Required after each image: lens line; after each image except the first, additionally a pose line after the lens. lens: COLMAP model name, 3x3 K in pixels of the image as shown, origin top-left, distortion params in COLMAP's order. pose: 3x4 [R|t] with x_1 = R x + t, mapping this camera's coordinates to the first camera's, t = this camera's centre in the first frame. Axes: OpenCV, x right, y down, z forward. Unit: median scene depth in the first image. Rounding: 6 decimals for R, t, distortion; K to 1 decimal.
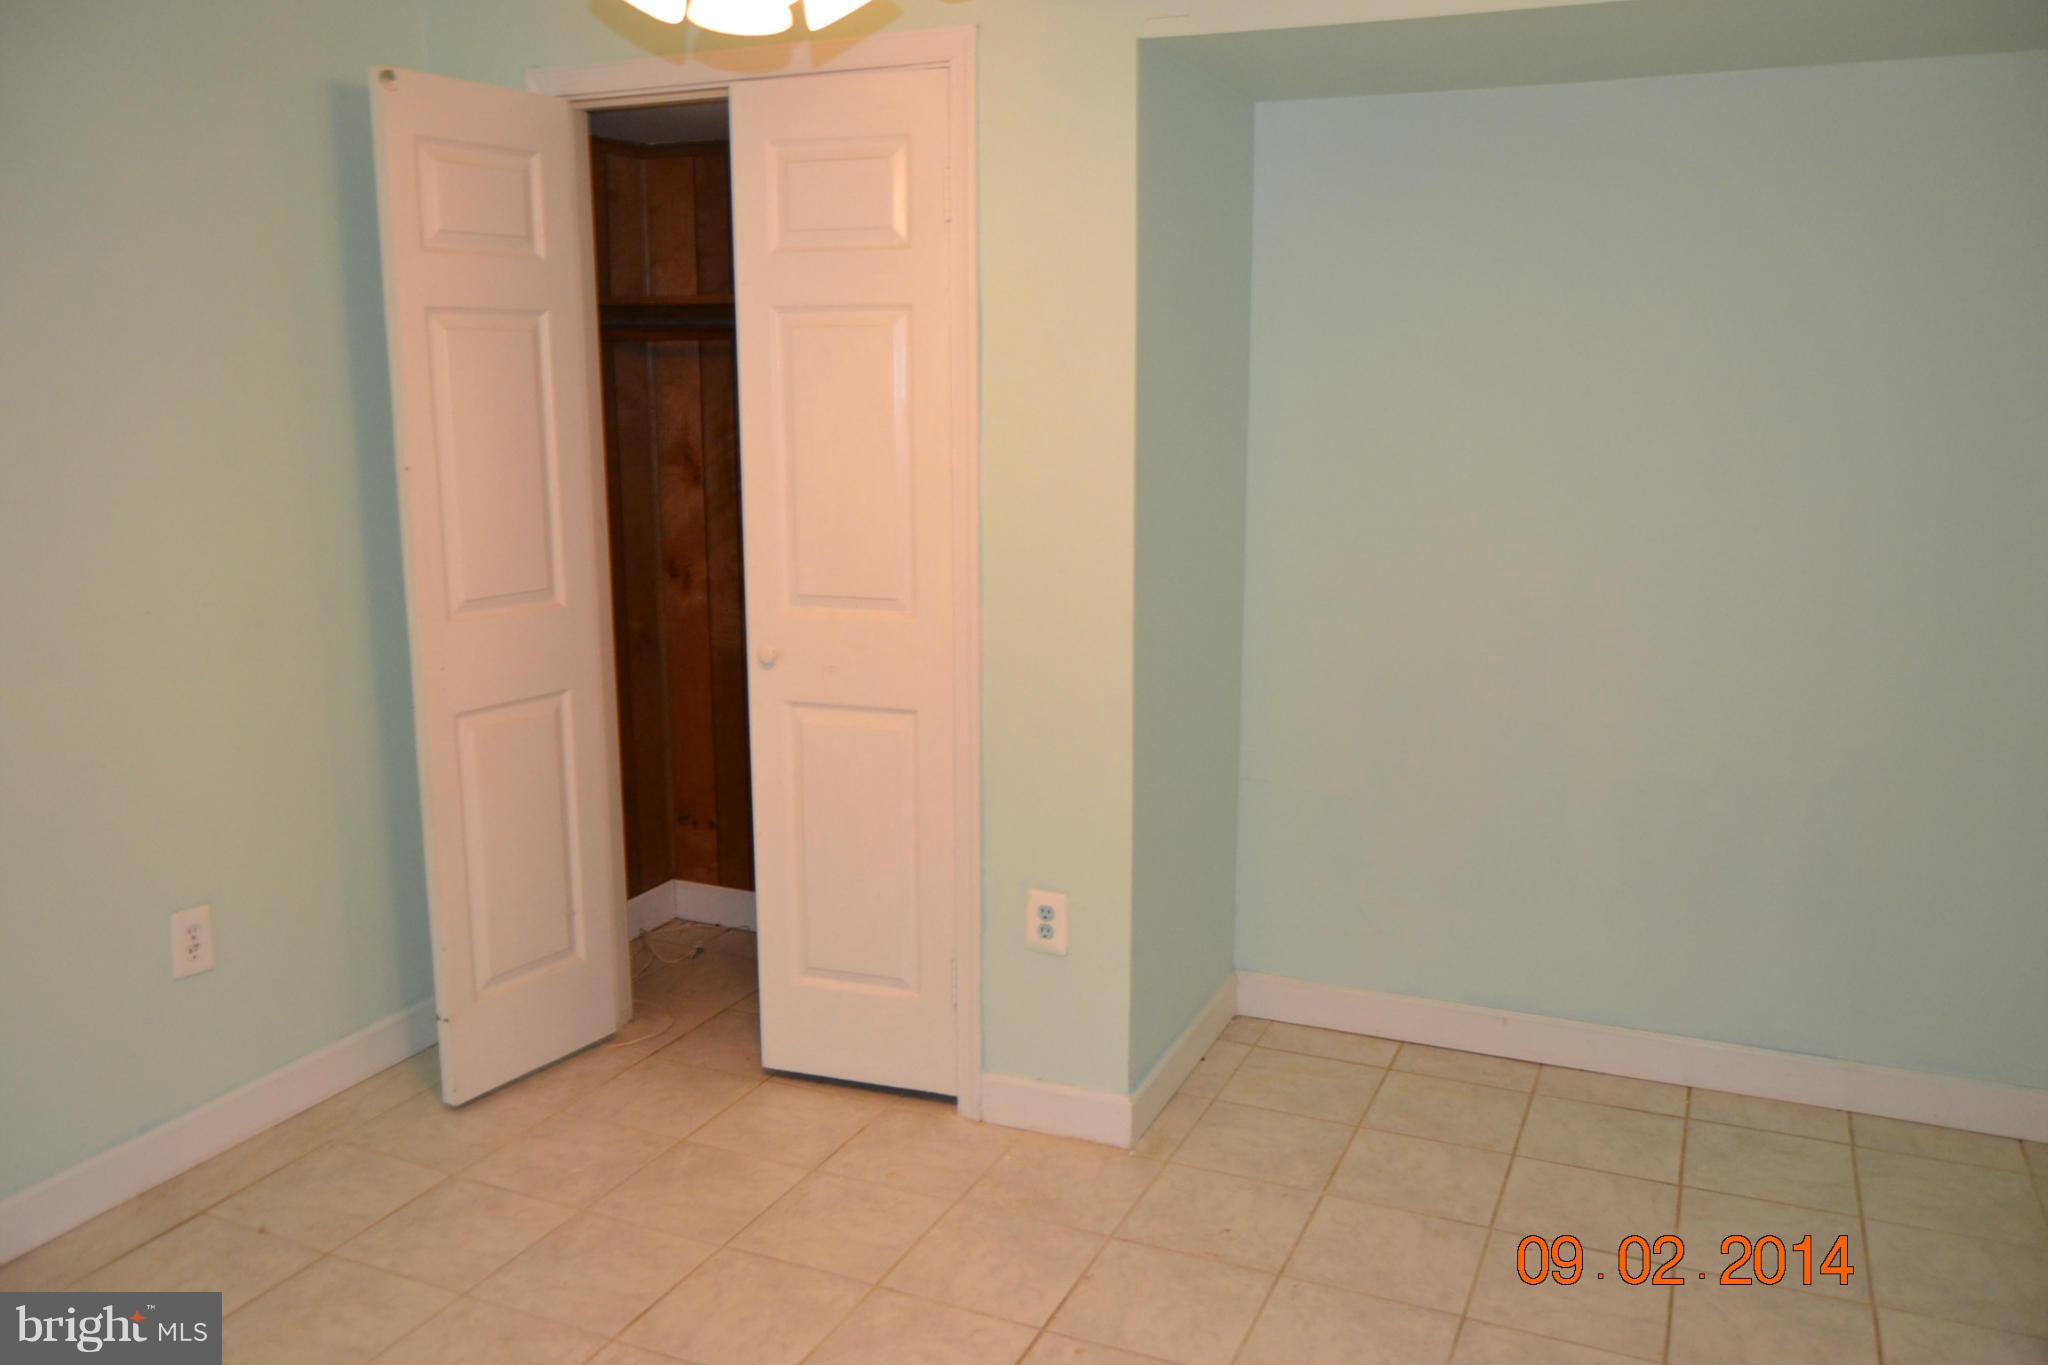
lens RADIAL K [[1612.5, 0, 1020.3], [0, 1612.5, 680.3], [0, 0, 1]] dist [-0.010233, 0.000319]
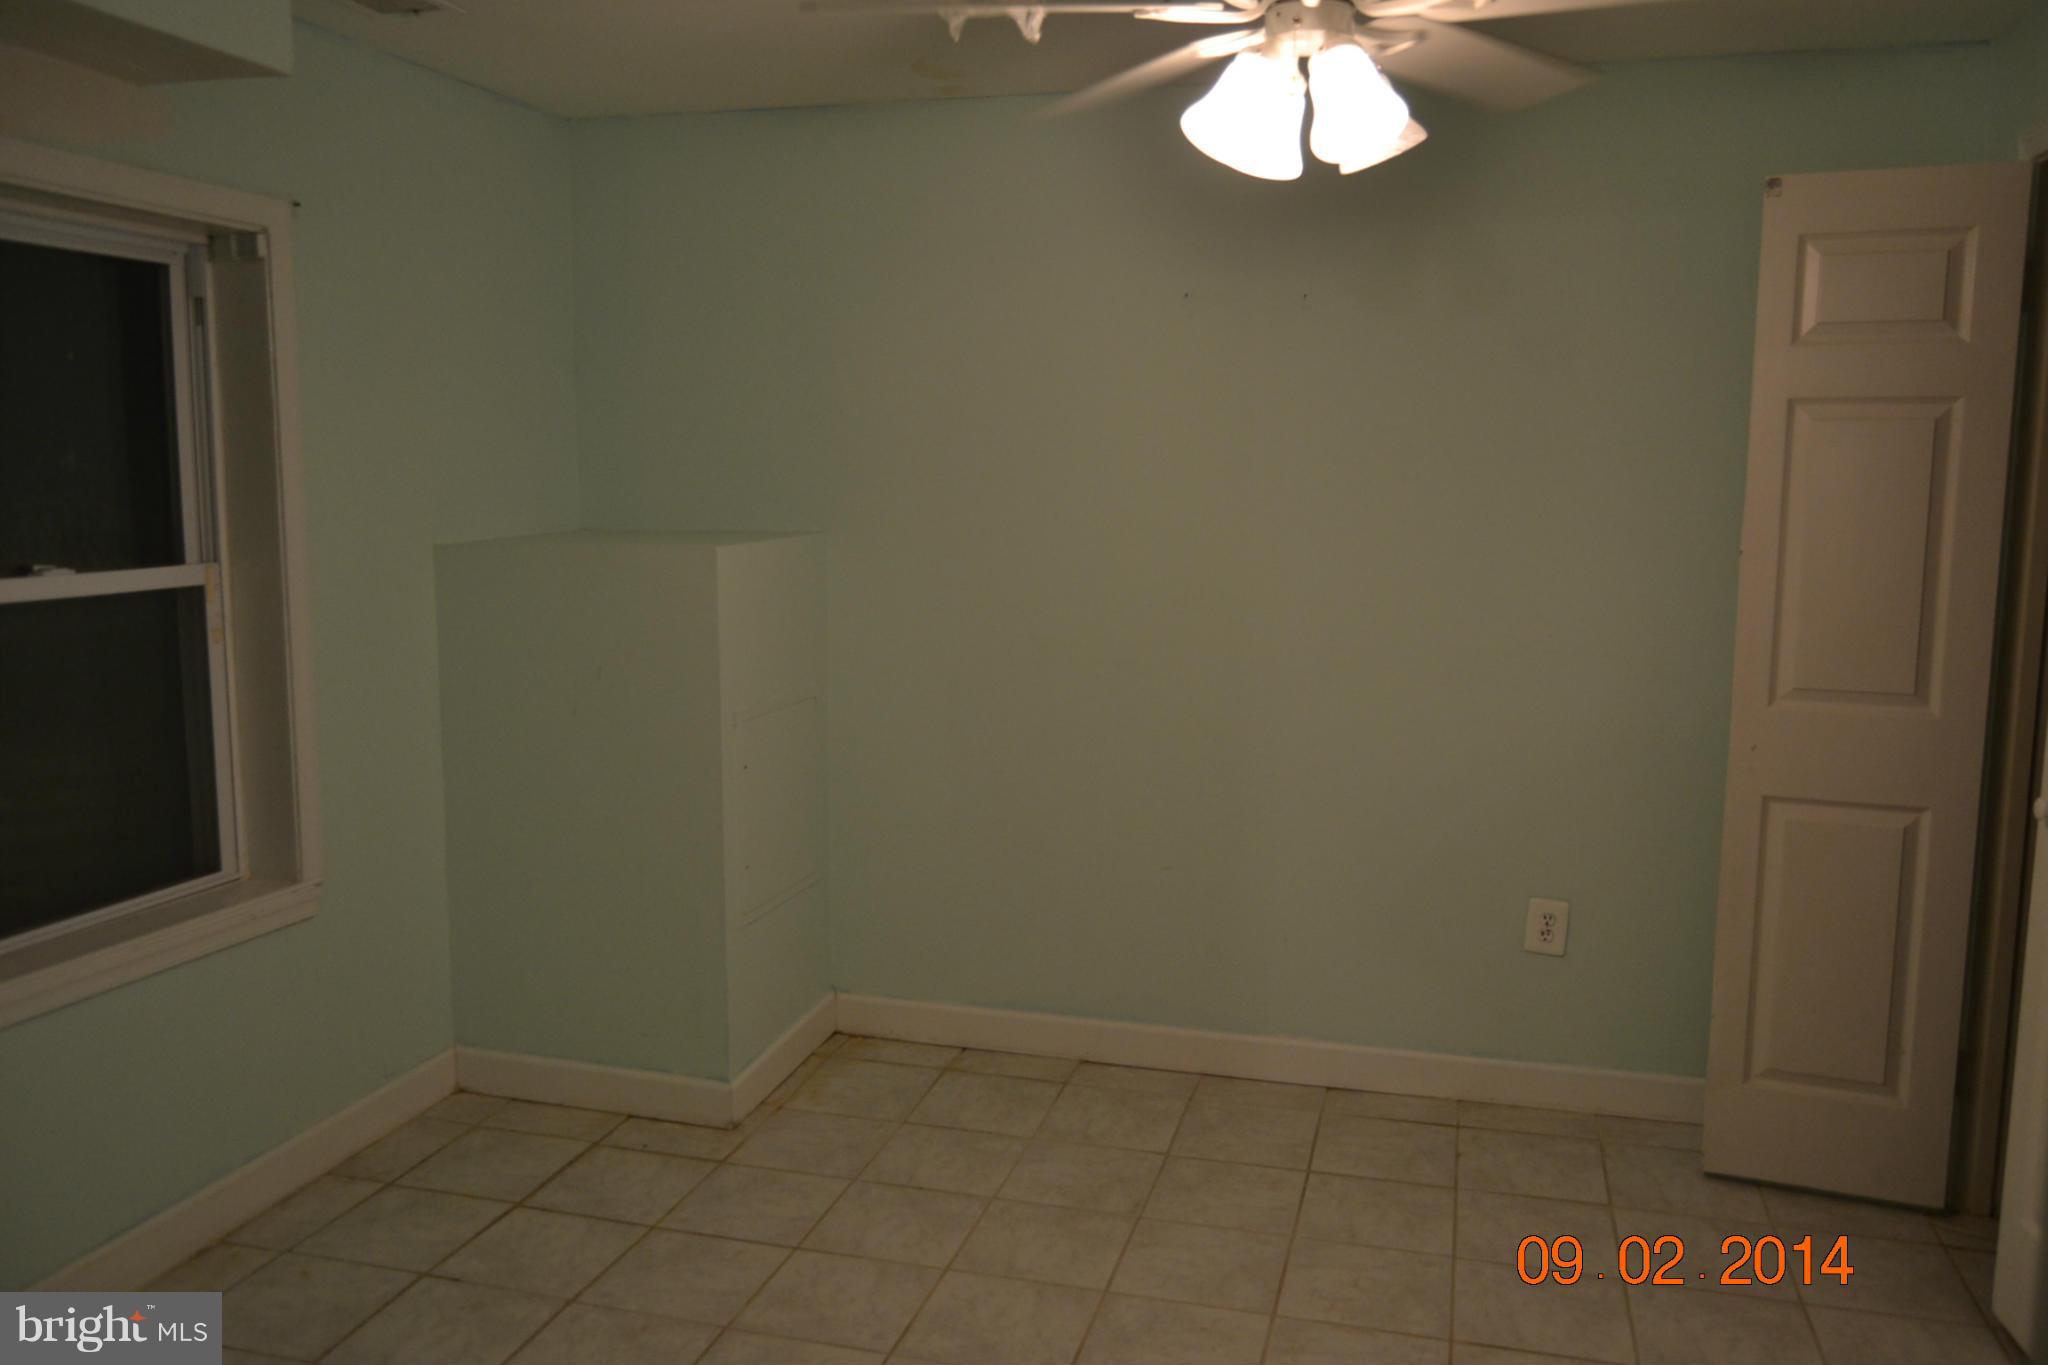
lens RADIAL K [[1612.5, 0, 1020.3], [0, 1612.5, 680.3], [0, 0, 1]] dist [-0.010233, 0.000319]
pose [[0.152834, 0.137545, -0.978633, 0.560106], [-0.189947, 0.975892, 0.107496, -0.070332], [0.969826, 0.169460, 0.175276, 0.356922]]
